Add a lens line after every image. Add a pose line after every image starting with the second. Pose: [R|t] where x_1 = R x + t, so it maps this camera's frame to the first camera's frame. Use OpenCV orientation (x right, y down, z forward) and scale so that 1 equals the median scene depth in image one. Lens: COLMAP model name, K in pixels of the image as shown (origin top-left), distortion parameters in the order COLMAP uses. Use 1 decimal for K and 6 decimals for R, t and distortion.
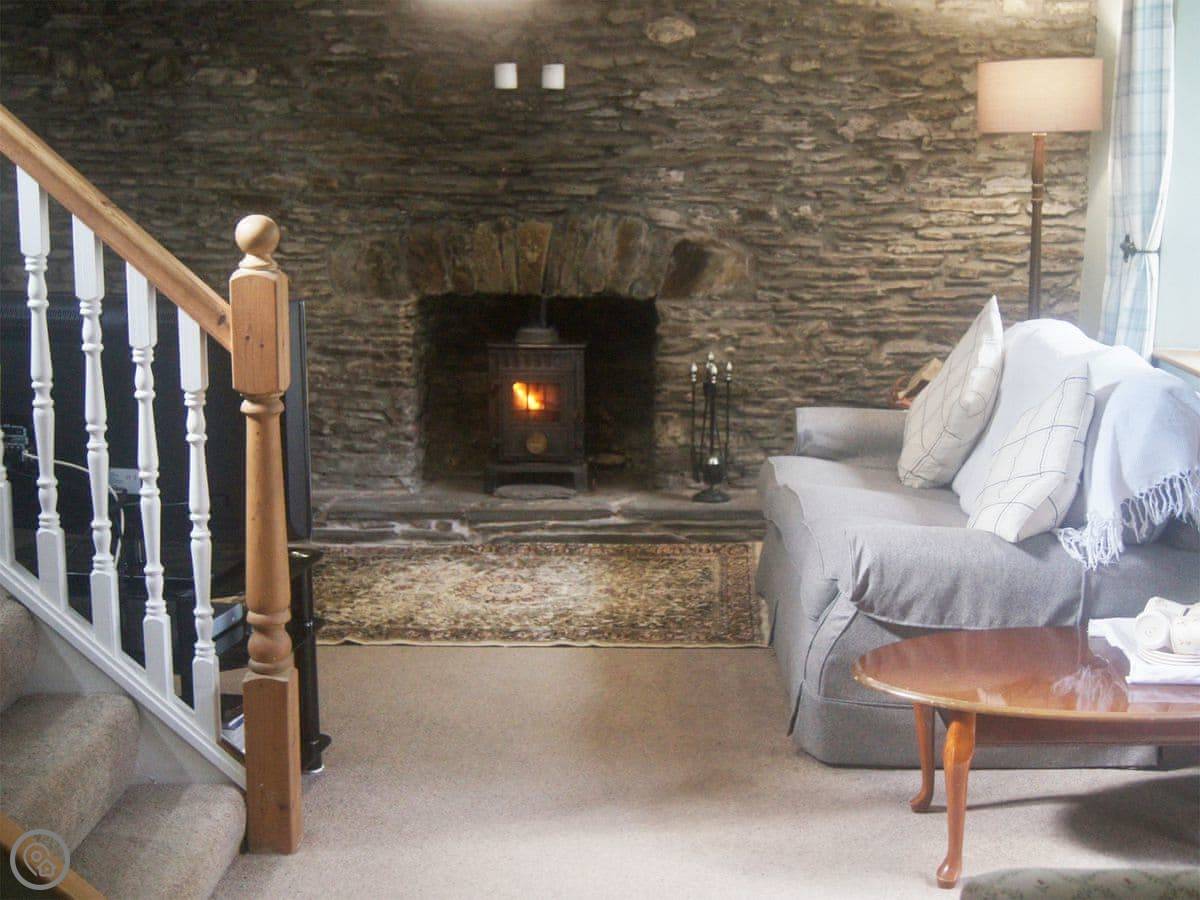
lens RADIAL K [[1742.5, 0, 604.3], [0, 1742.5, 451.7], [0, 0, 1]] dist [-0.040623, 0.000000]
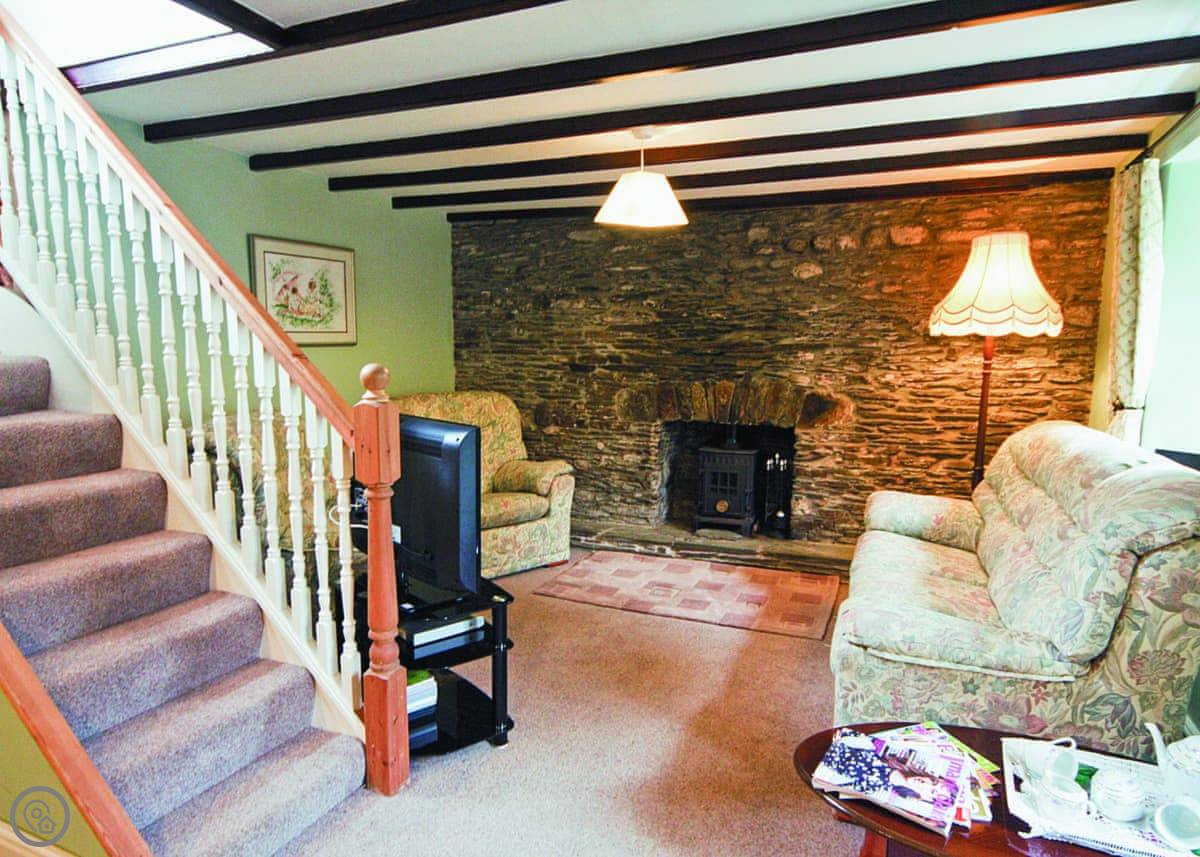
lens RADIAL K [[727.0, 0, 594.4], [0, 727.0, 433.4], [0, 0, 1]] dist [-0.001540, -0.002181]
pose [[0.928569, 0.042418, -0.368727, 0.112077], [-0.067263, 0.996230, -0.054784, -0.030304], [0.365014, 0.075672, 0.927922, 0.272398]]
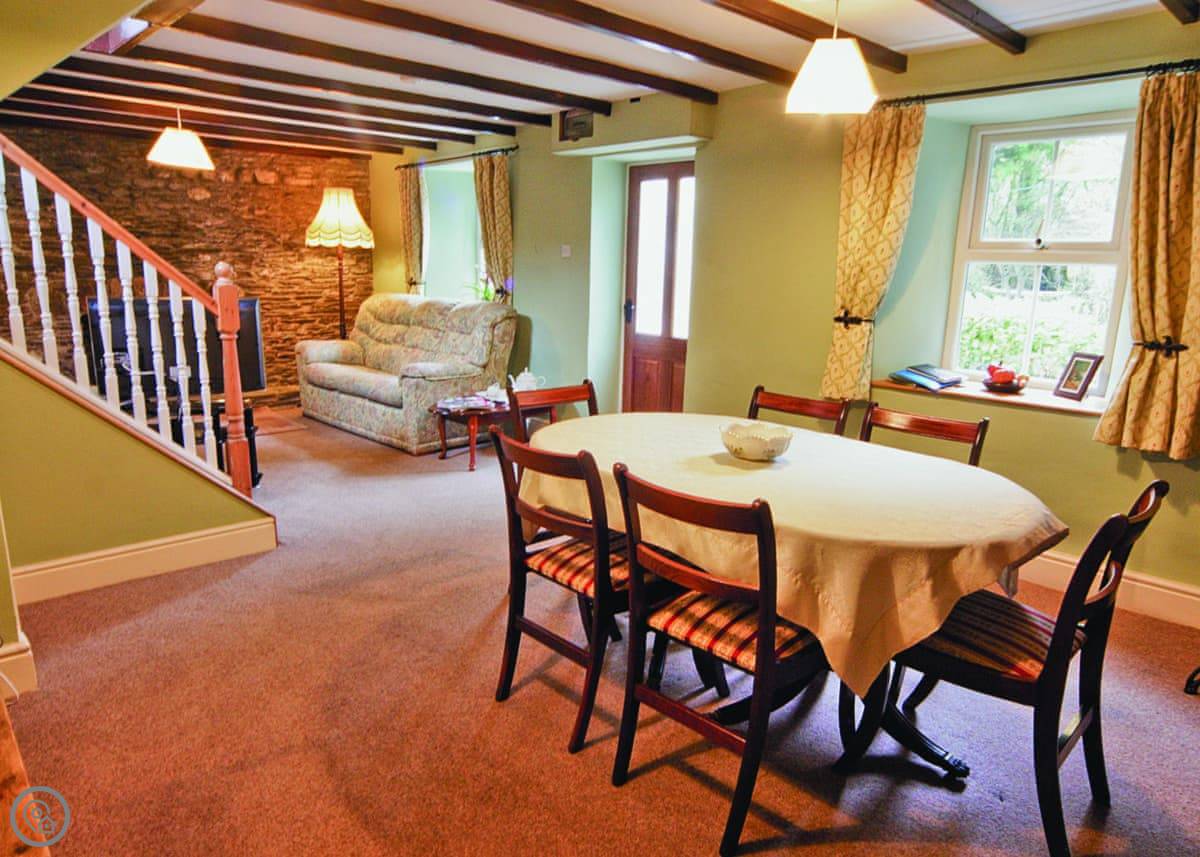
lens RADIAL K [[803.9, 0, 607.2], [0, 803.9, 429.2], [0, 0, 1]] dist [-0.003413, -0.001417]
pose [[0.712848, -0.137773, 0.687653, -0.349963], [0.113260, 0.990259, 0.080992, 0.043189], [-0.692113, 0.020148, 0.721508, -0.143463]]
